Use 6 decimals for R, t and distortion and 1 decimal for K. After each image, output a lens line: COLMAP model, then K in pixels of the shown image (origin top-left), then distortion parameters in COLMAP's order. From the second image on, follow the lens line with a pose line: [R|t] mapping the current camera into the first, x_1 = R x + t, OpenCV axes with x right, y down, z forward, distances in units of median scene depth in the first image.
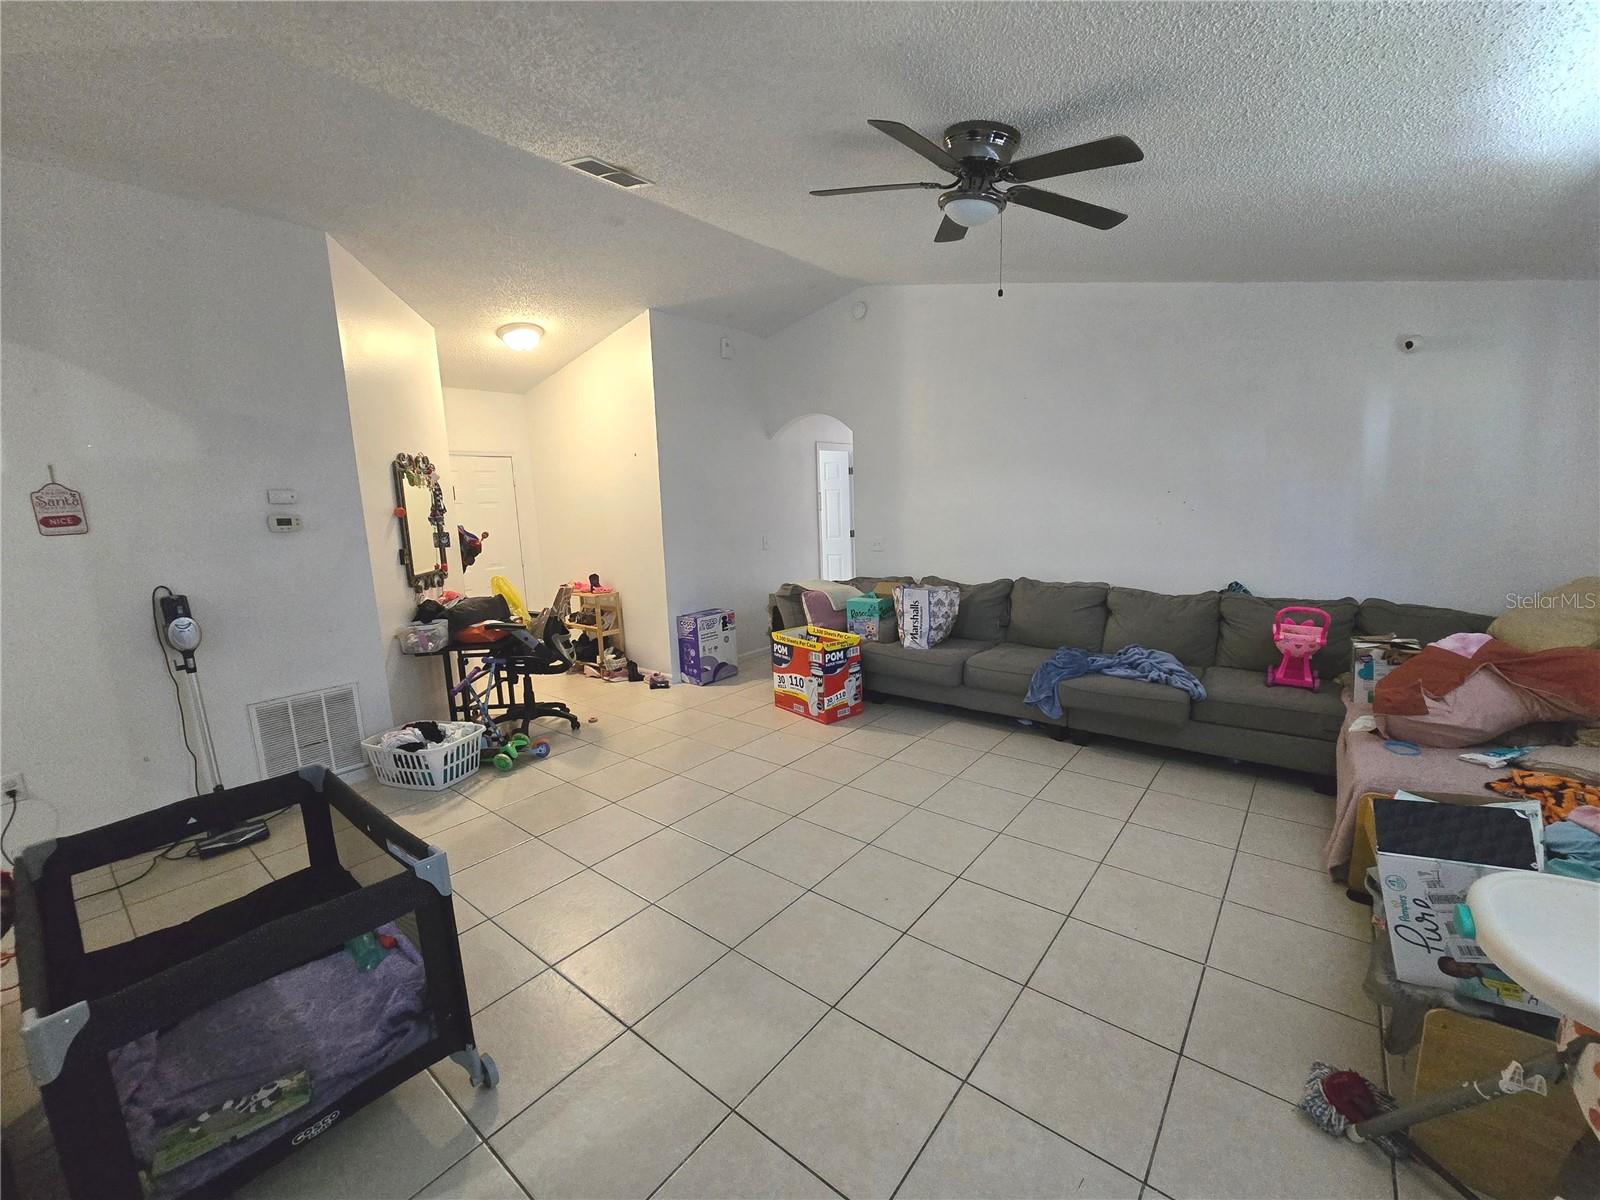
lens RADIAL K [[651.8, 0, 800.0], [0, 651.8, 600.0], [0, 0, 1]] dist [-0.001552, -0.000185]
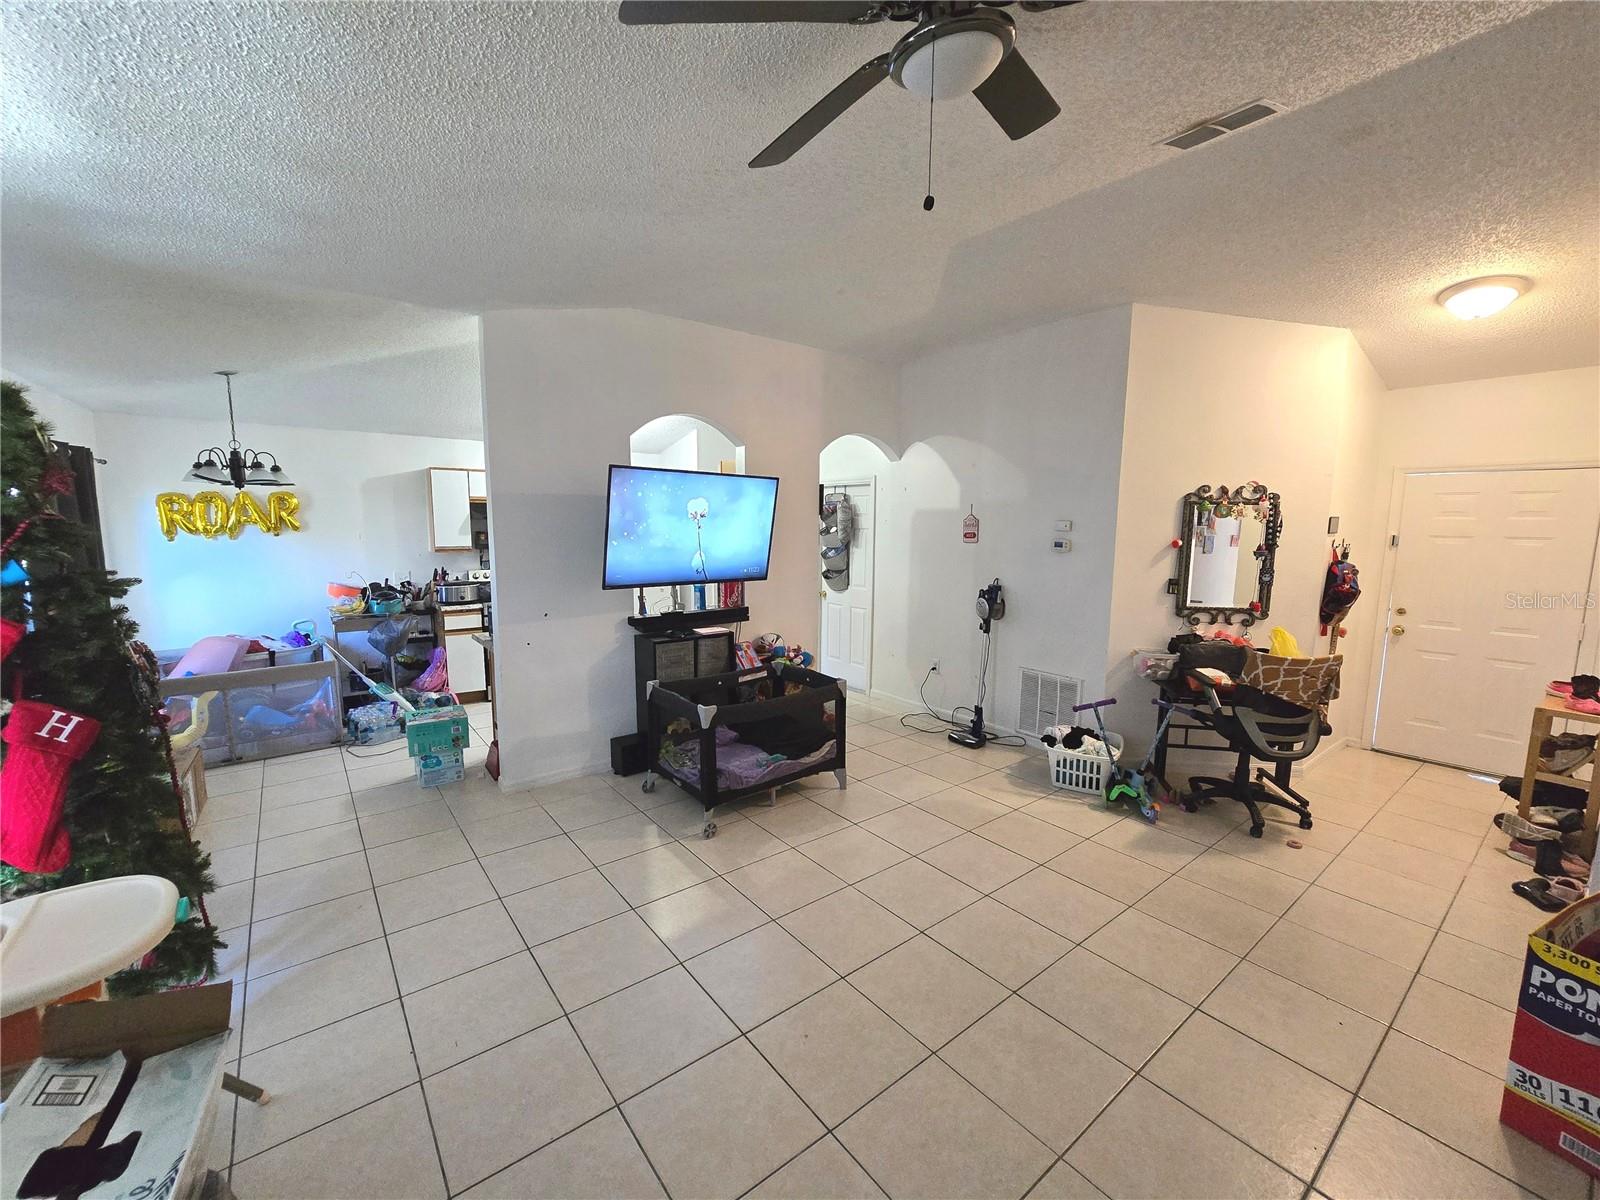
lens RADIAL K [[651.8, 0, 800.0], [0, 651.8, 600.0], [0, 0, 1]] dist [-0.001552, -0.000185]
pose [[-0.220672, 0.151629, -0.963490, 0.601038], [-0.156060, 0.969626, 0.188337, -0.170225], [0.962782, 0.191923, -0.190306, 0.729281]]
